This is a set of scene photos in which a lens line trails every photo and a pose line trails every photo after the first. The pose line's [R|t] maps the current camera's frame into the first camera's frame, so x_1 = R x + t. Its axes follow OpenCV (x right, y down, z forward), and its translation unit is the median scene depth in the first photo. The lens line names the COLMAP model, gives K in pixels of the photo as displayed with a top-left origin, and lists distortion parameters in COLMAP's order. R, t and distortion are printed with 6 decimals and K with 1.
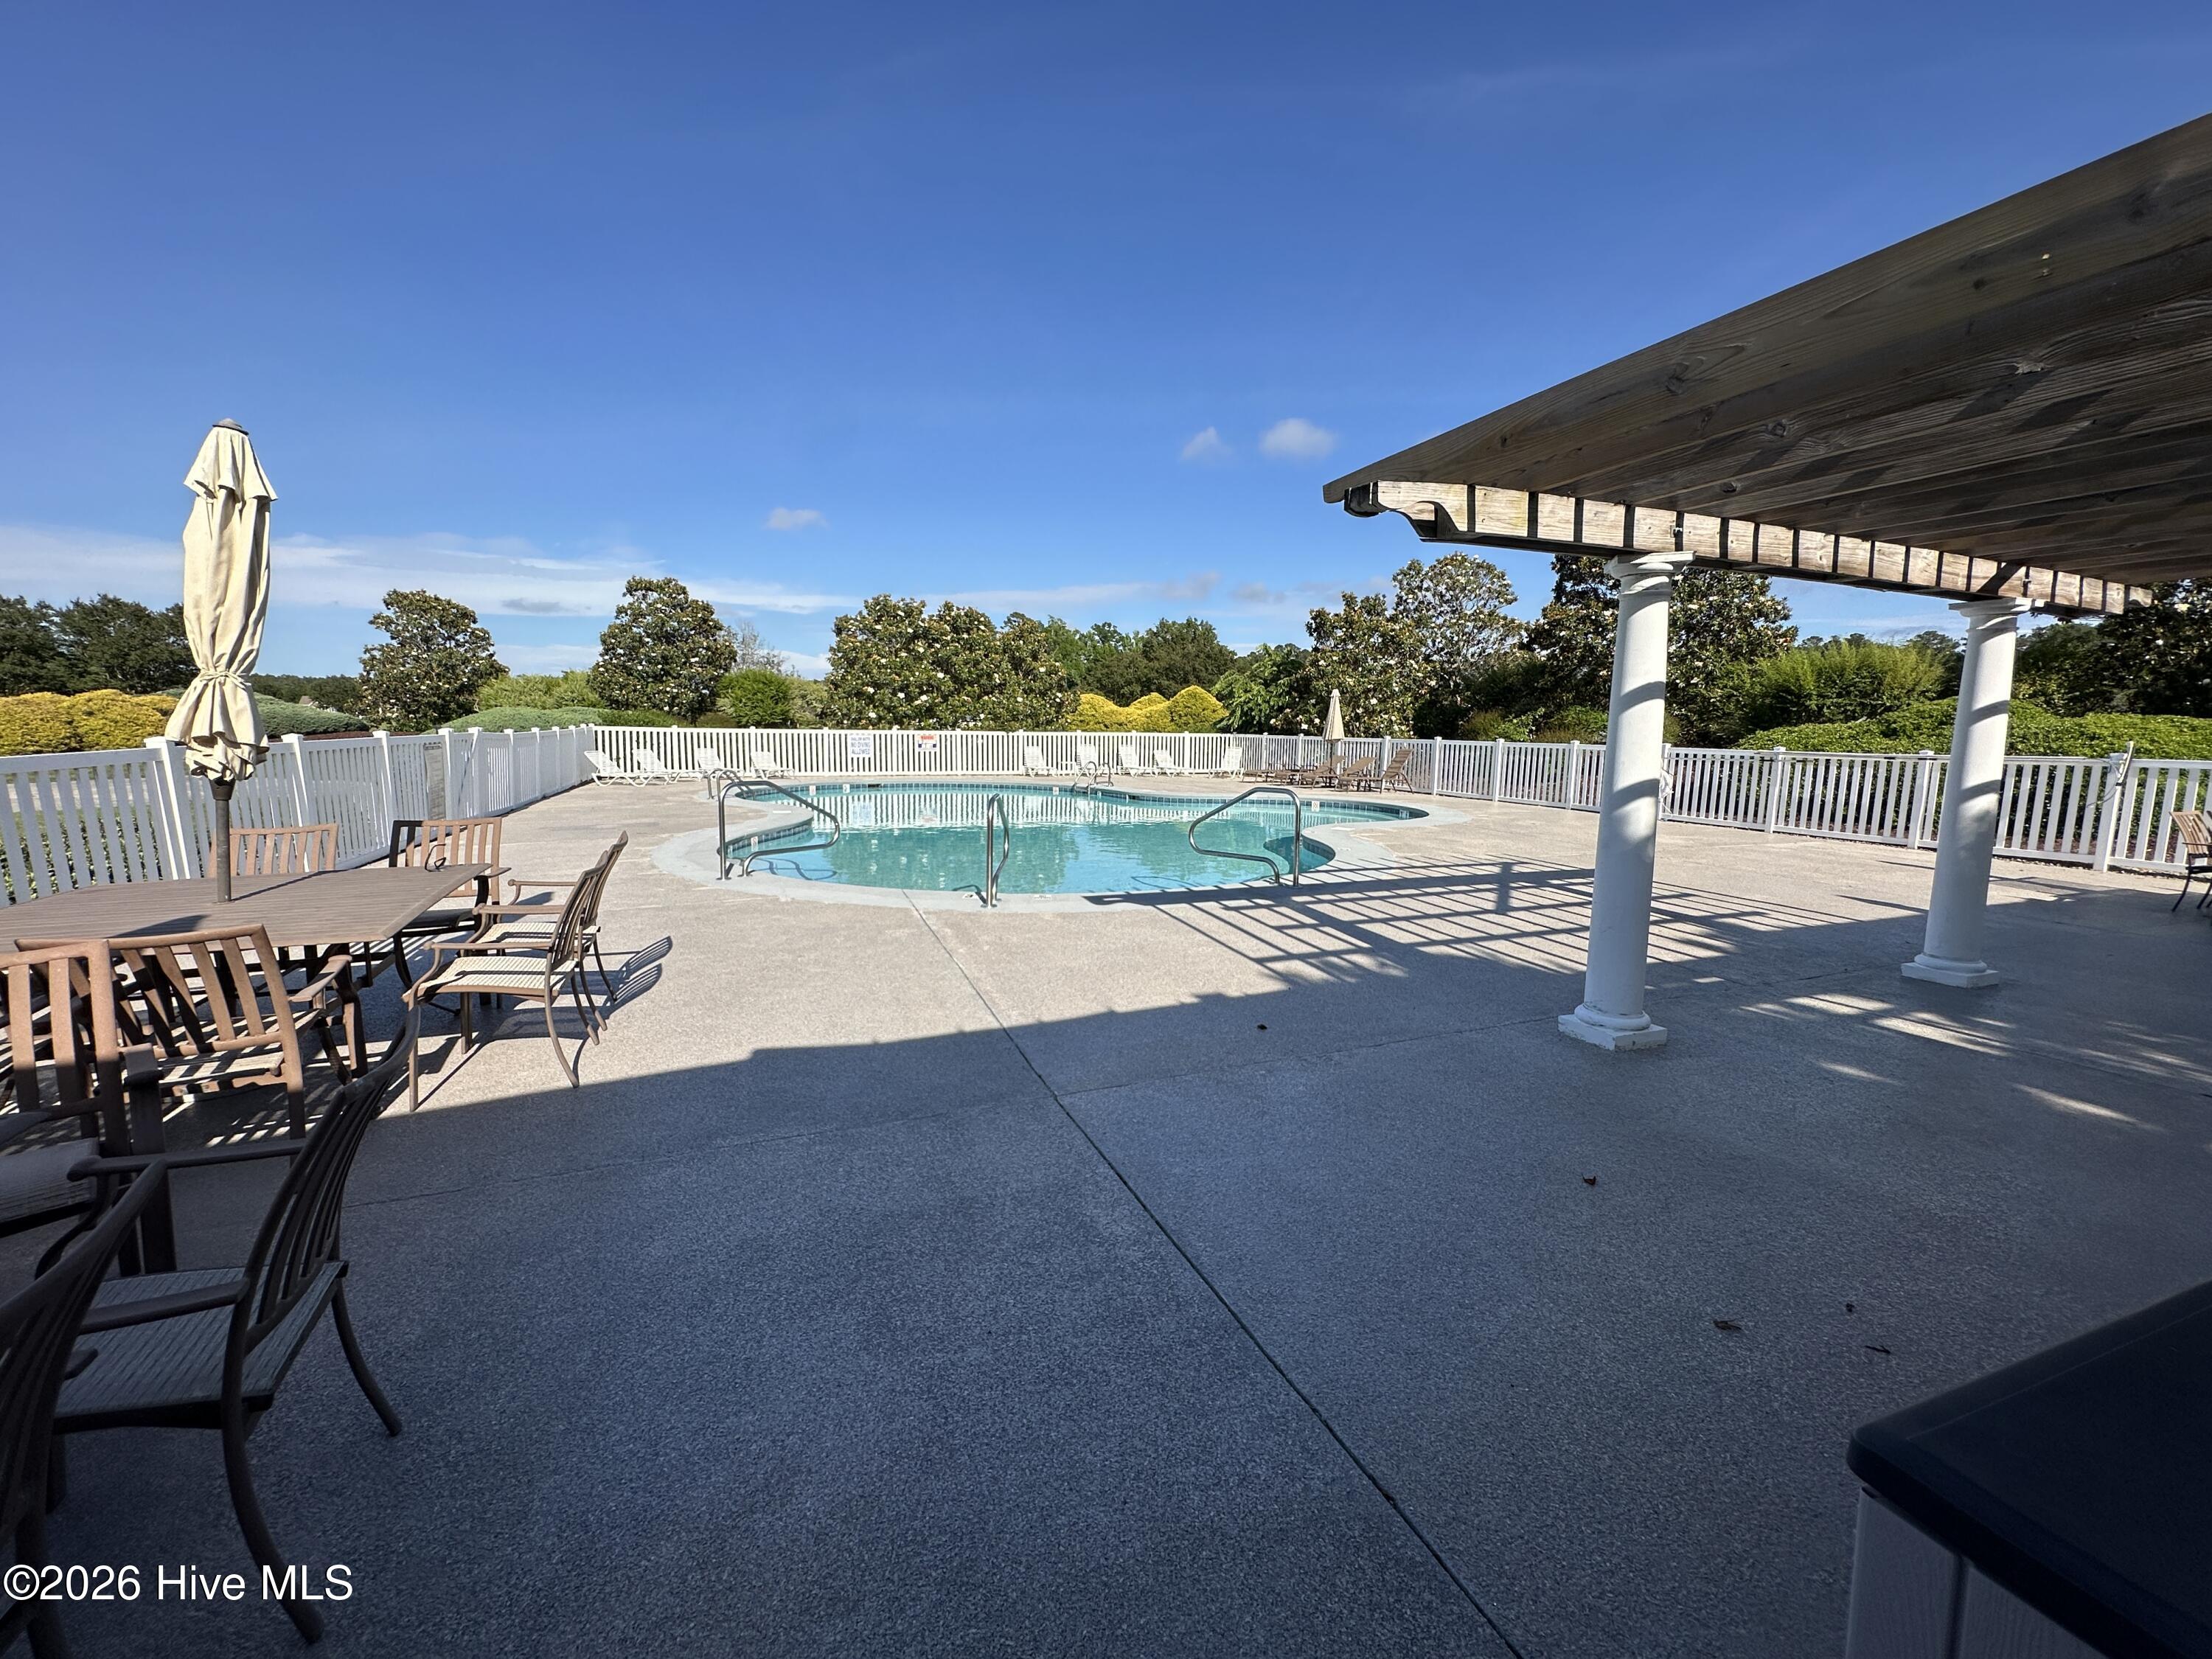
lens RADIAL K [[891.5, 0, 1111.0], [0, 891.5, 832.1], [0, 0, 1]] dist [0.001116, -0.000166]
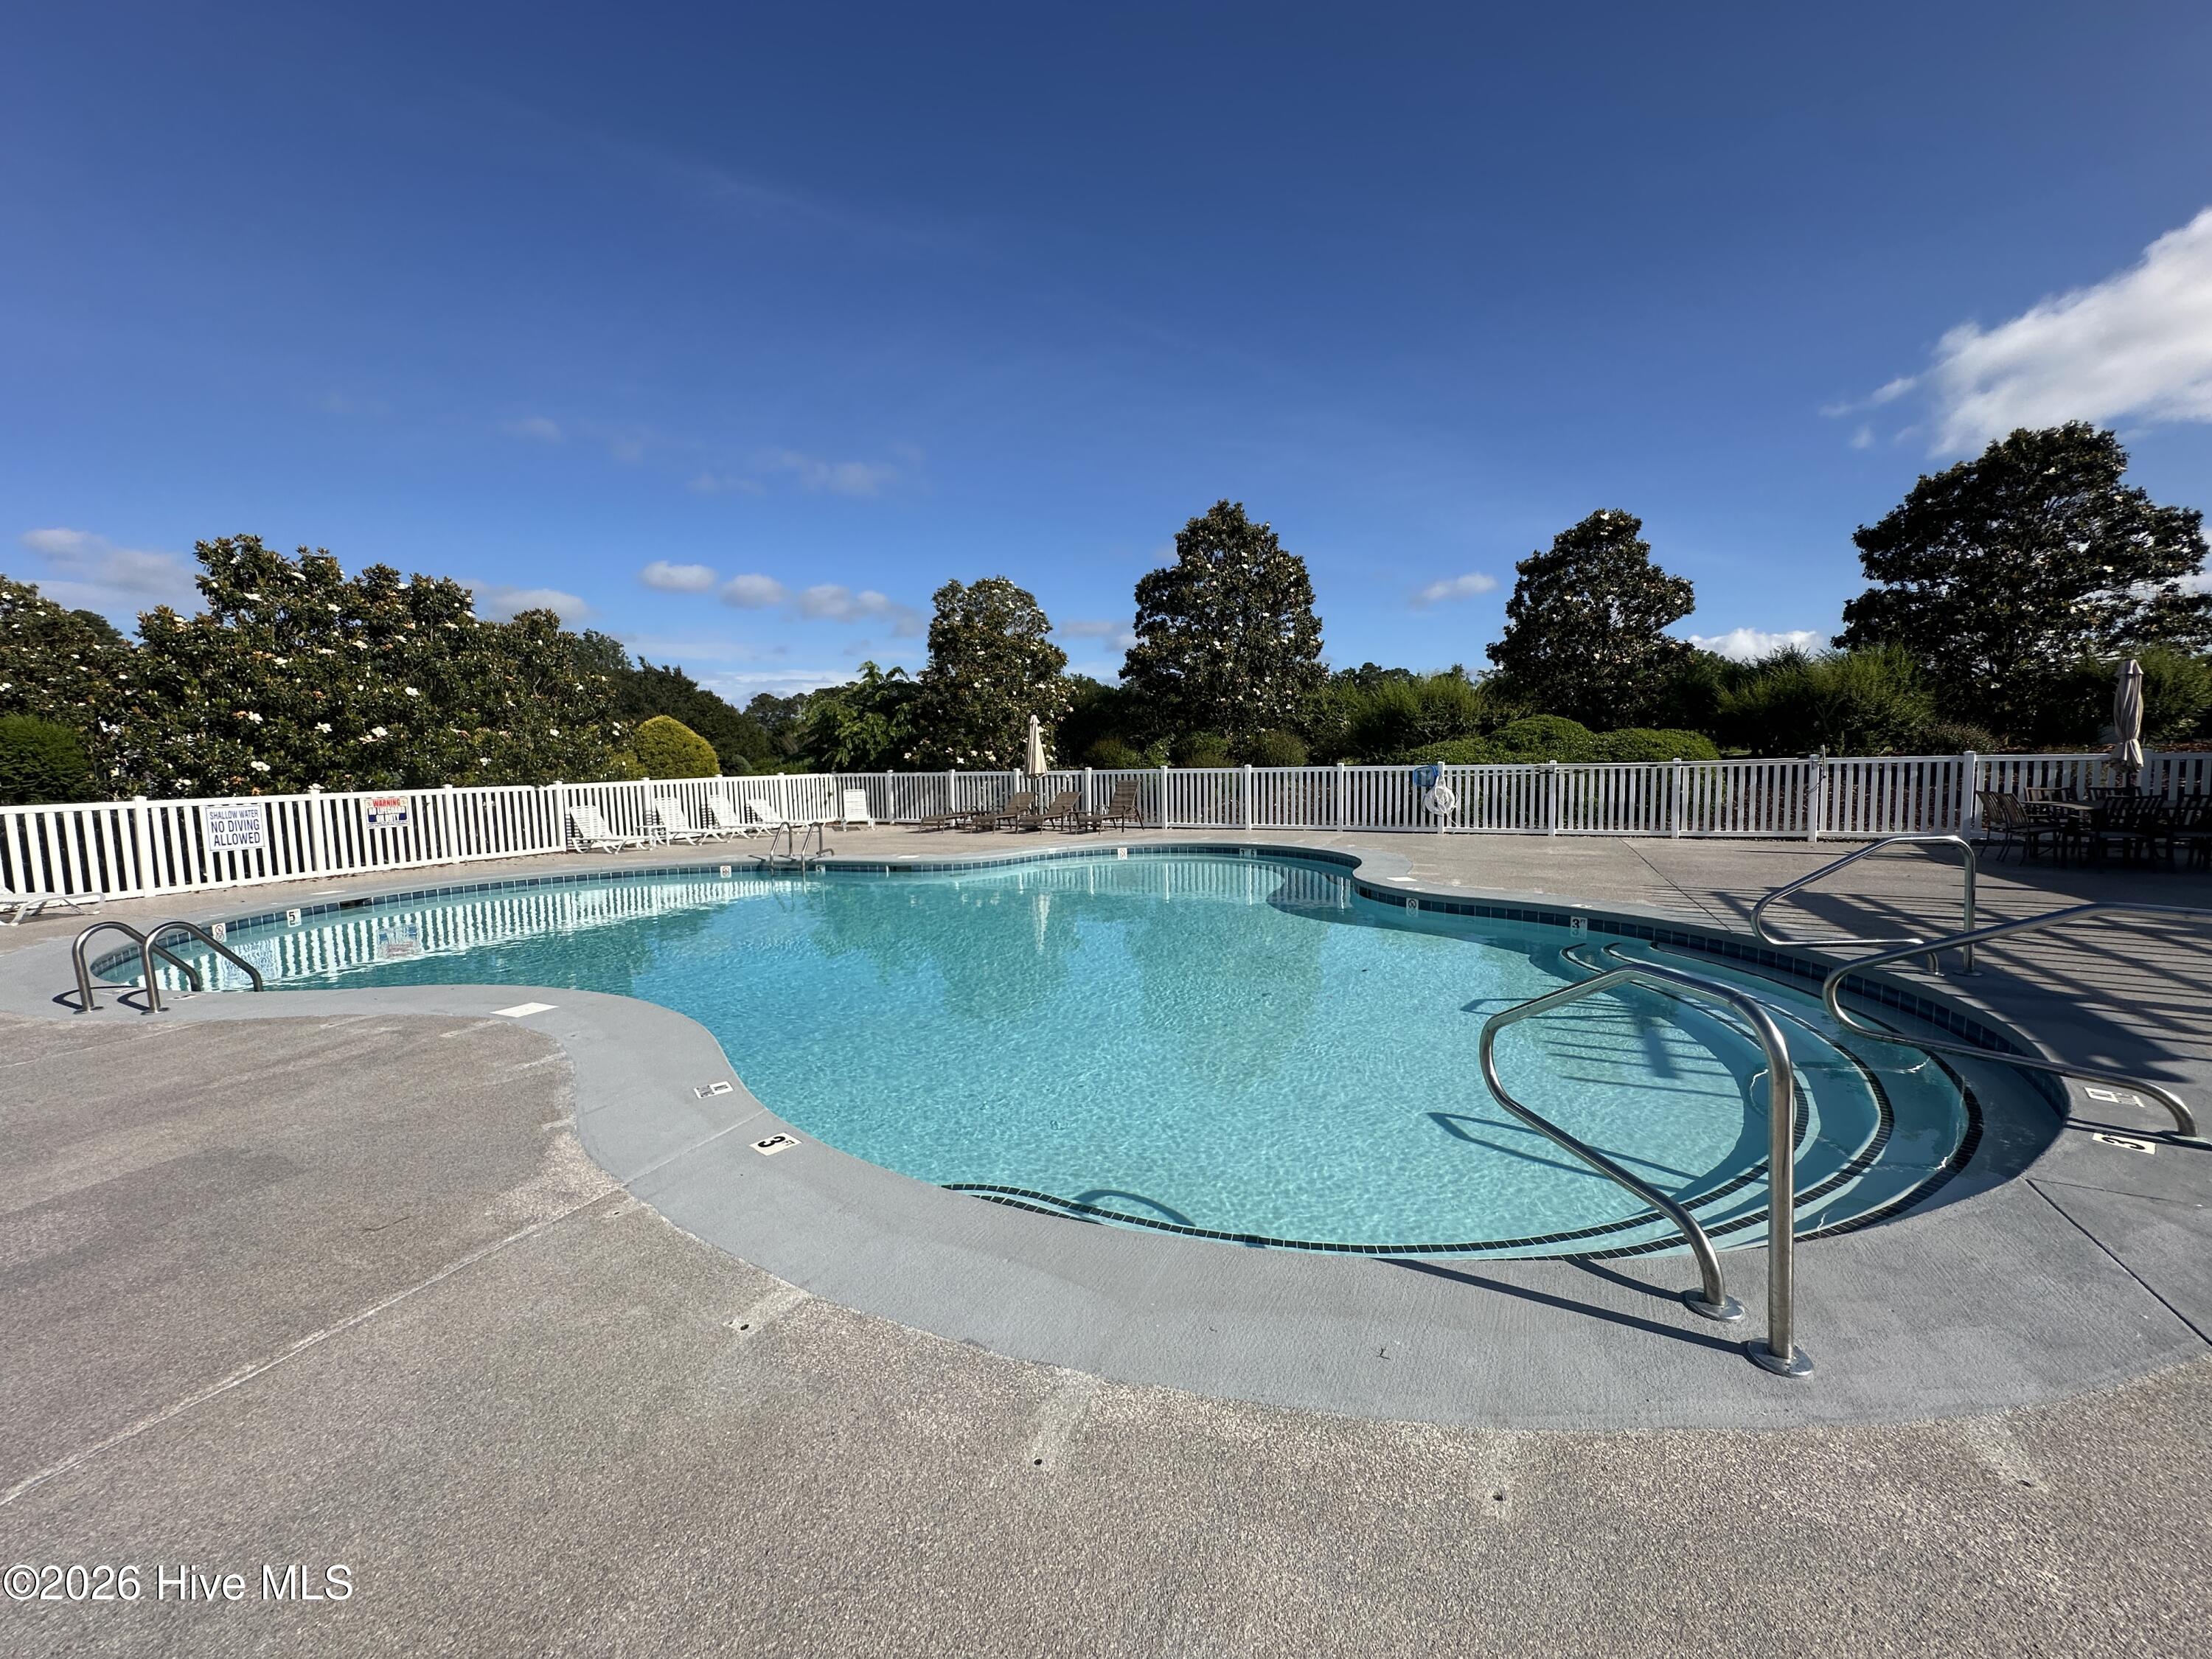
lens RADIAL K [[891.5, 0, 1099.3], [0, 891.5, 834.1], [0, 0, 1]] dist [0.001116, -0.000166]
pose [[0.743941, -0.088537, 0.662354, -0.250268], [0.111869, 0.993697, 0.007179, -0.042327], [-0.658815, 0.068756, 0.749156, 0.301457]]
